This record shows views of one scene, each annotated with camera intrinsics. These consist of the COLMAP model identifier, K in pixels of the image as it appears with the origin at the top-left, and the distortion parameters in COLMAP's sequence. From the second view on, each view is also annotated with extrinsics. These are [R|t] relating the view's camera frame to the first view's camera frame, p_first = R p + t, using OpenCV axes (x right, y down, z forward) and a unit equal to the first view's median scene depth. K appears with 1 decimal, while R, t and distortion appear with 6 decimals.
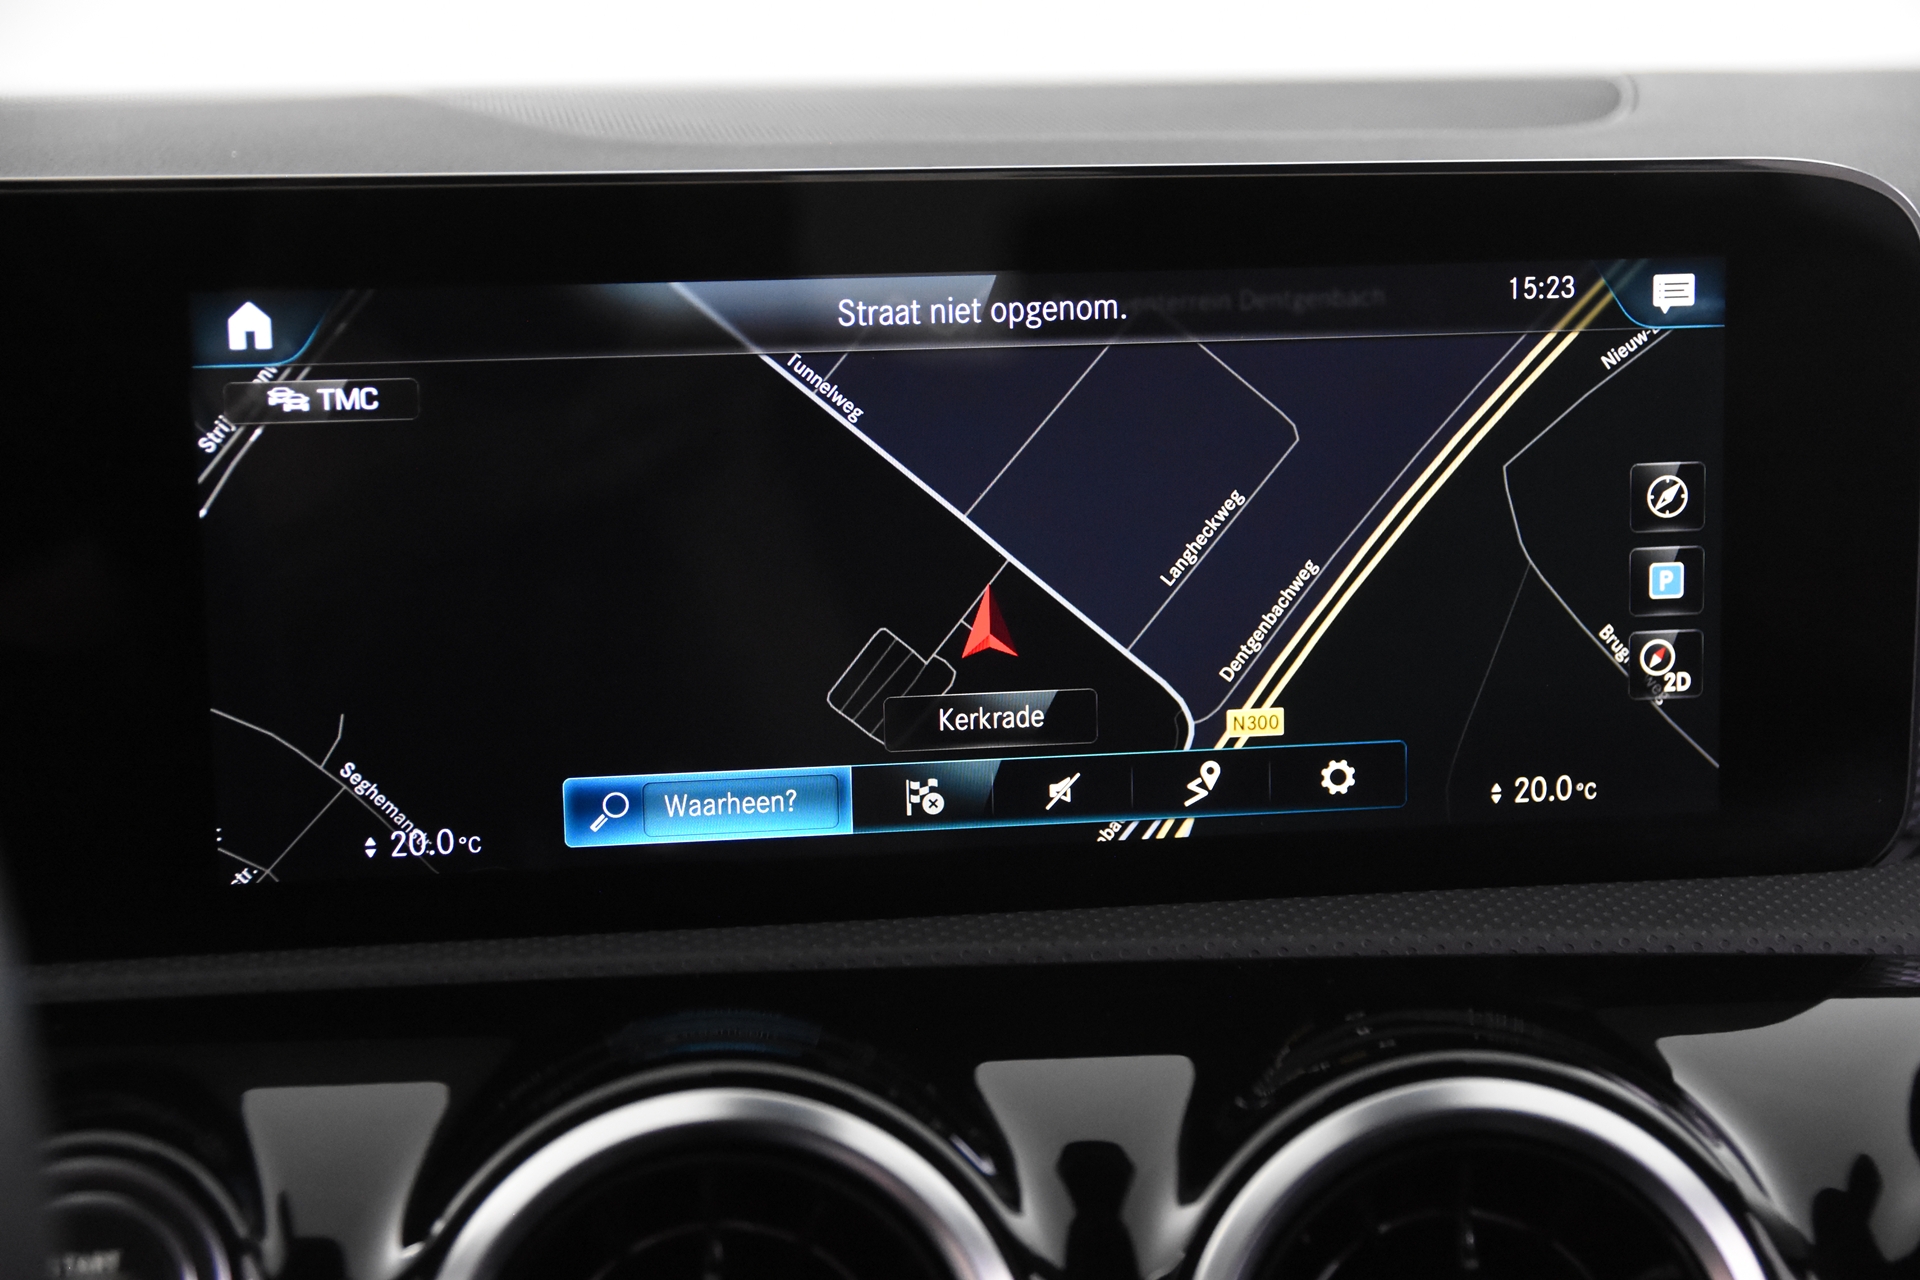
lens RADIAL K [[3566.1, 0, 955.8], [0, 3566.1, 580.7], [0, 0, 1]] dist [0.122113, 0.000000]
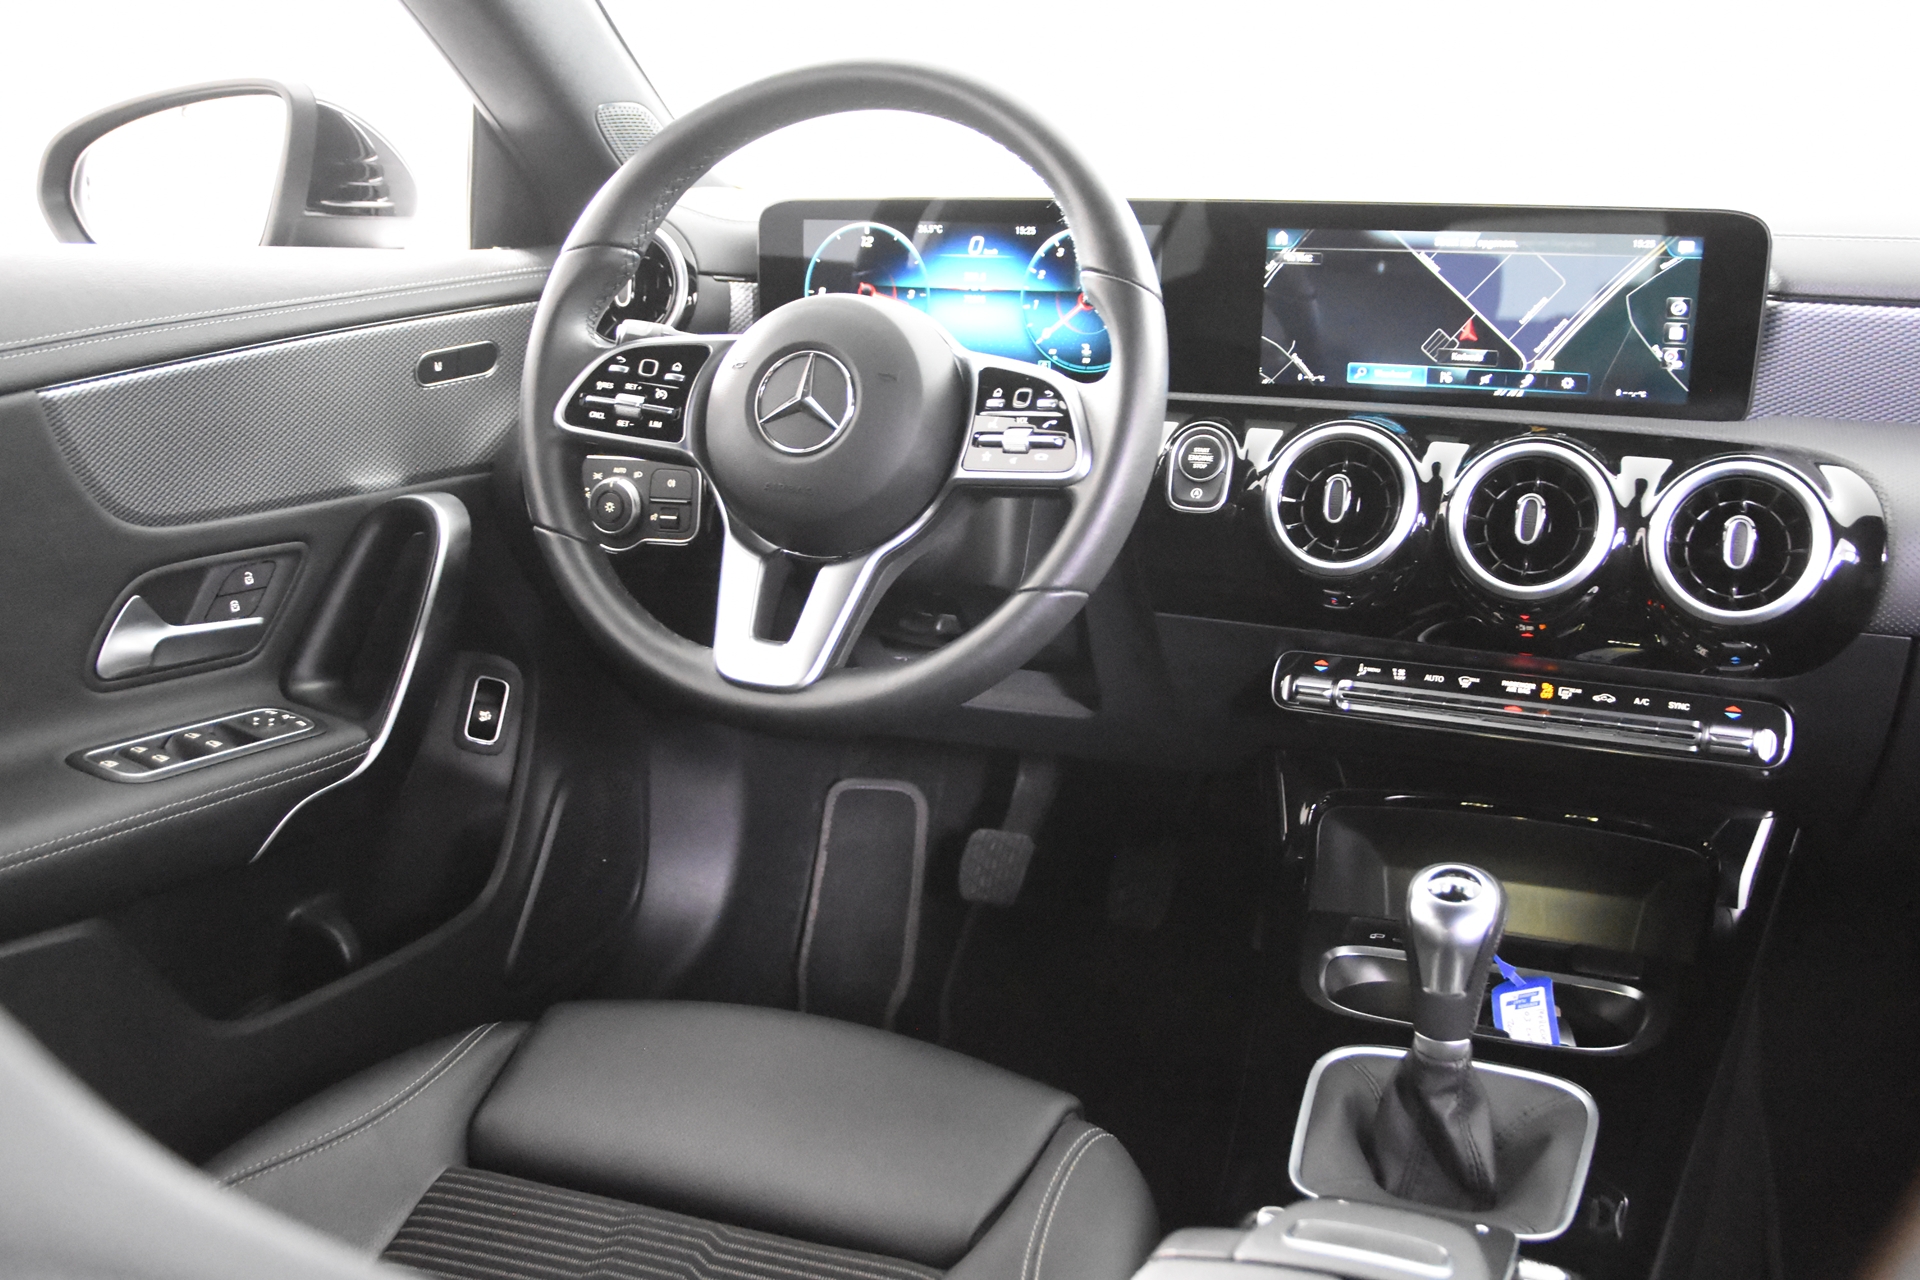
lens RADIAL K [[1847.4, 0, 944.4], [0, 1847.4, 646.9], [0, 0, 1]] dist [-0.045103, 0.000000]
pose [[0.846019, 0.148813, -0.511964, 0.559356], [-0.094368, 0.986892, 0.130918, 0.134499], [0.524735, -0.062446, 0.848972, -0.880893]]
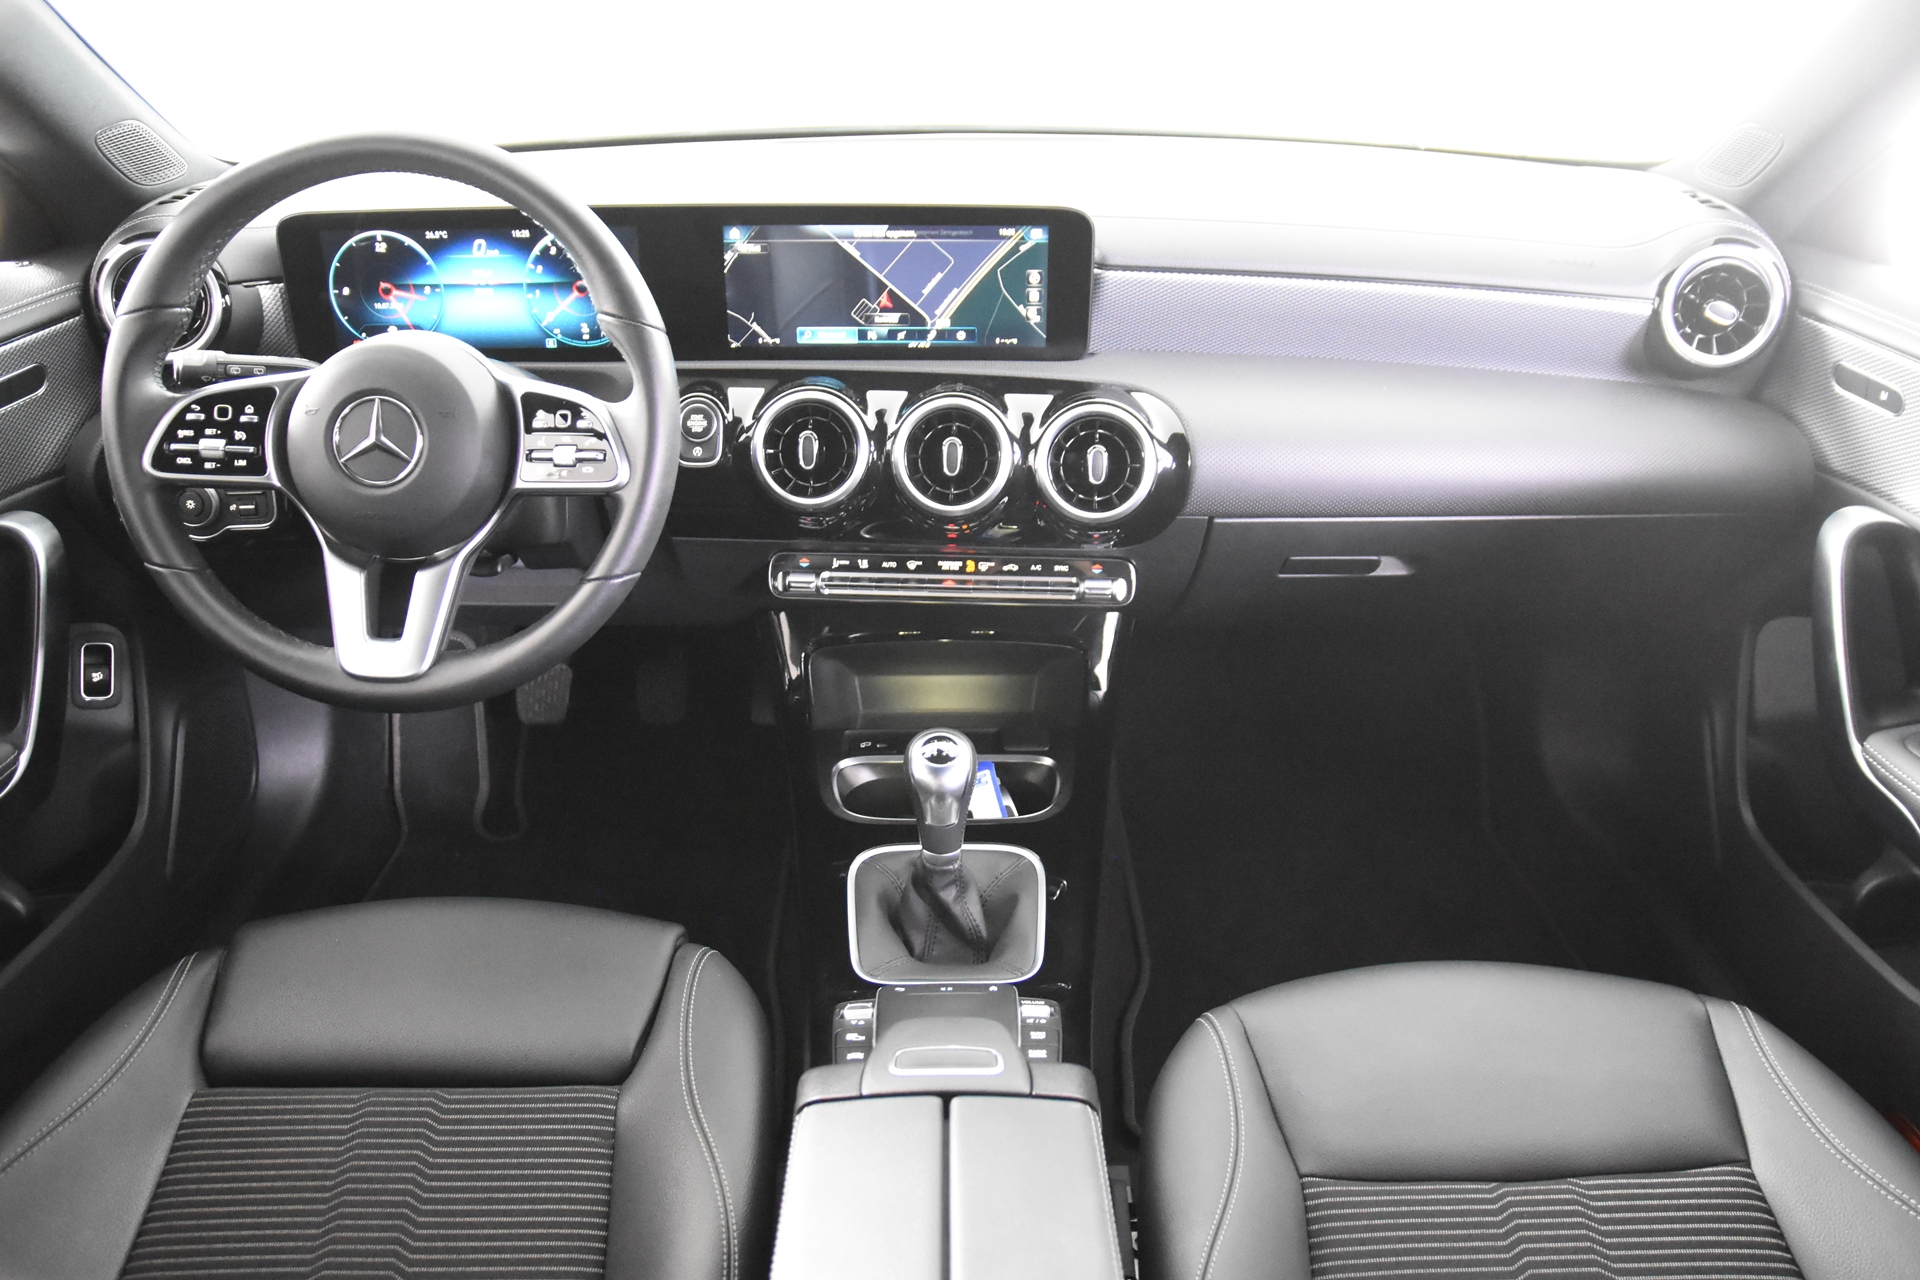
lens RADIAL K [[1462.7, 0, 972.9], [0, 1462.7, 633.5], [0, 0, 1]] dist [-0.128513, 0.098651]
pose [[0.986790, 0.086376, -0.137060, 0.425863], [-0.040766, 0.951178, 0.305938, -0.161111], [0.156794, -0.296309, 0.942134, -0.935145]]
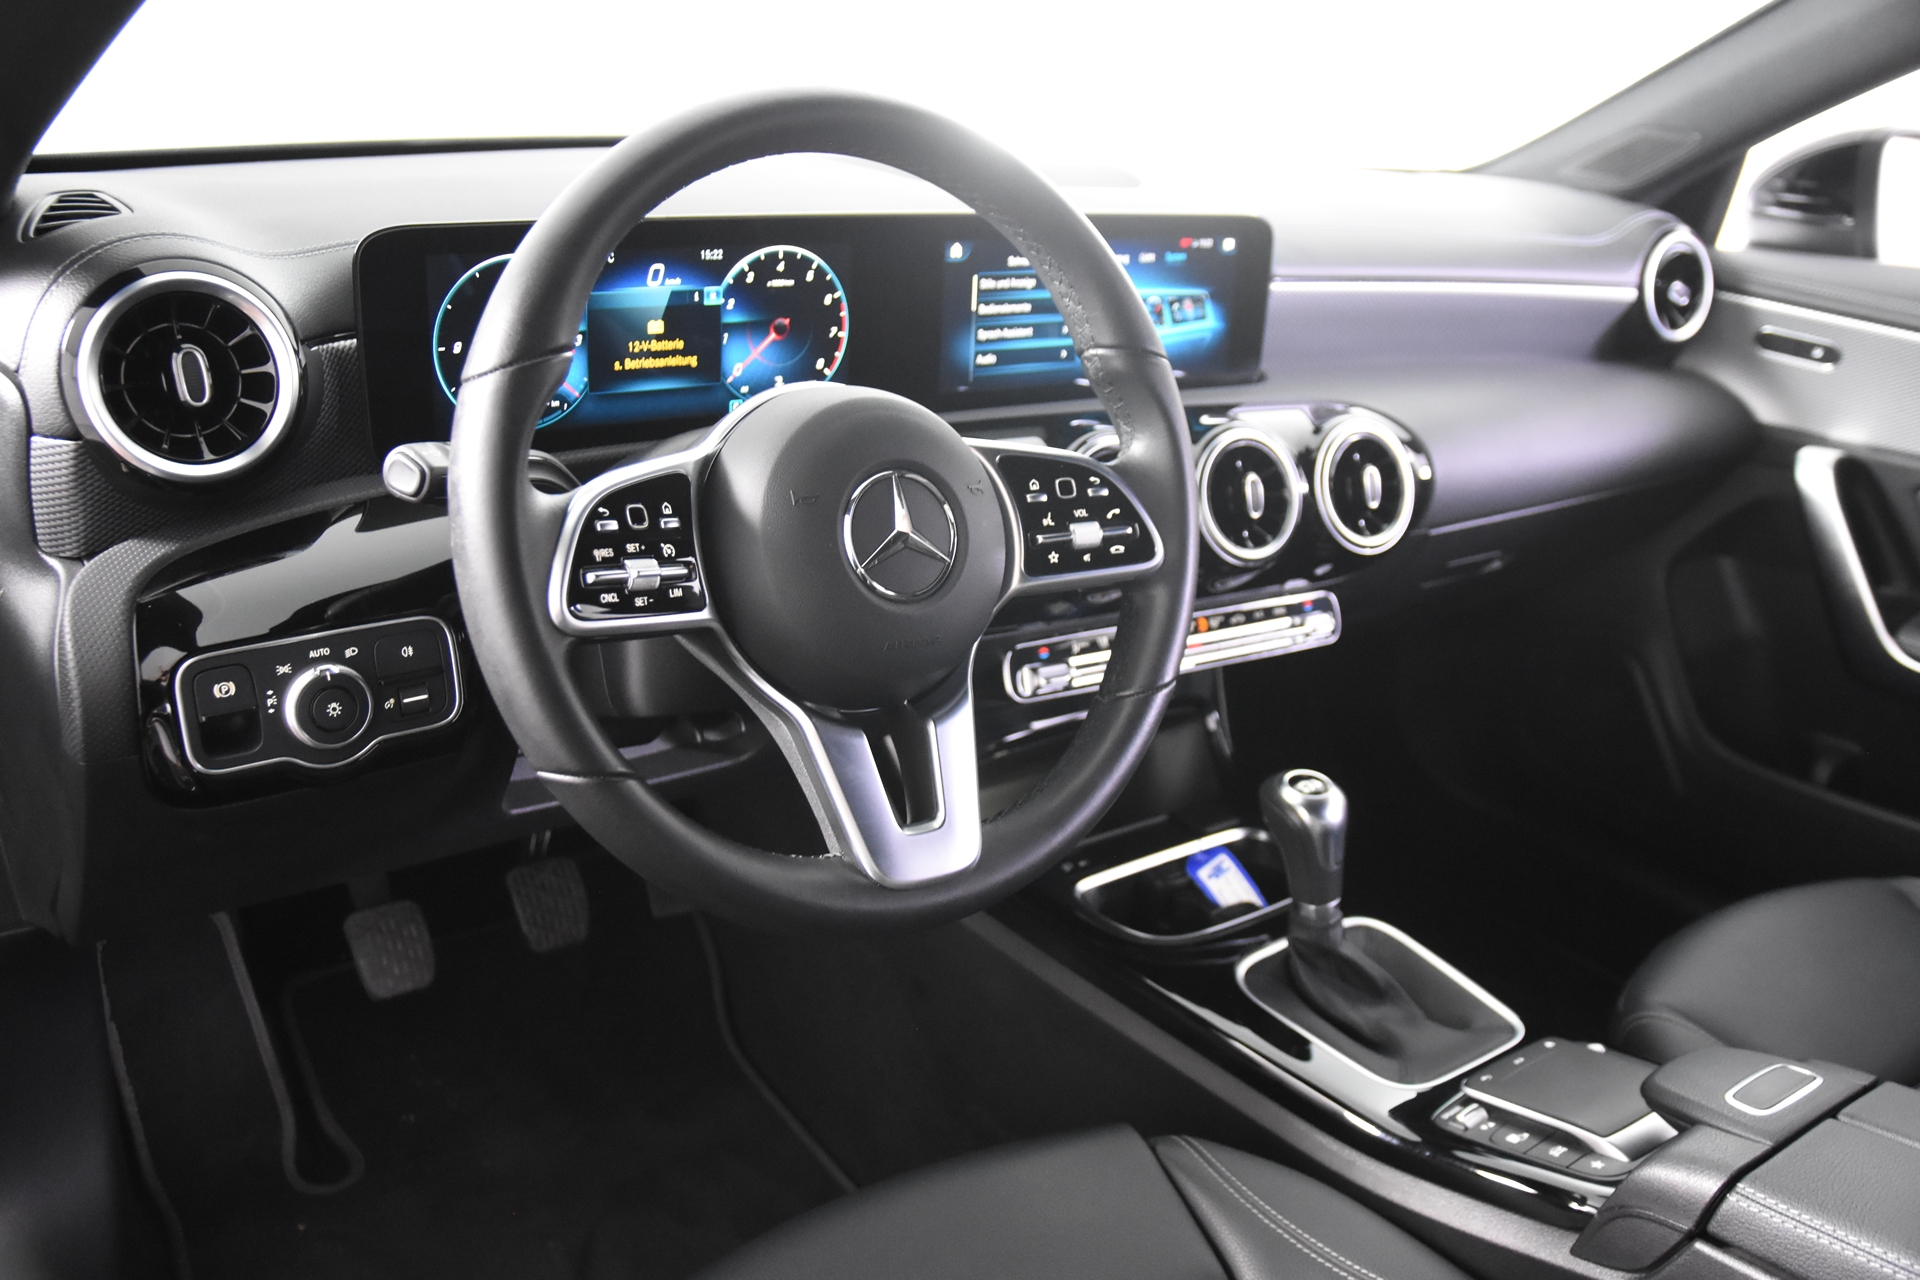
lens RADIAL K [[1640.8, 0, 962.2], [0, 1640.8, 627.2], [0, 0, 1]] dist [-0.076993, -0.003545]
pose [[0.887705, -0.088499, 0.451827, -0.980526], [-0.005639, 0.979189, 0.202872, -0.029231], [-0.460378, -0.182638, 0.868732, -0.588522]]
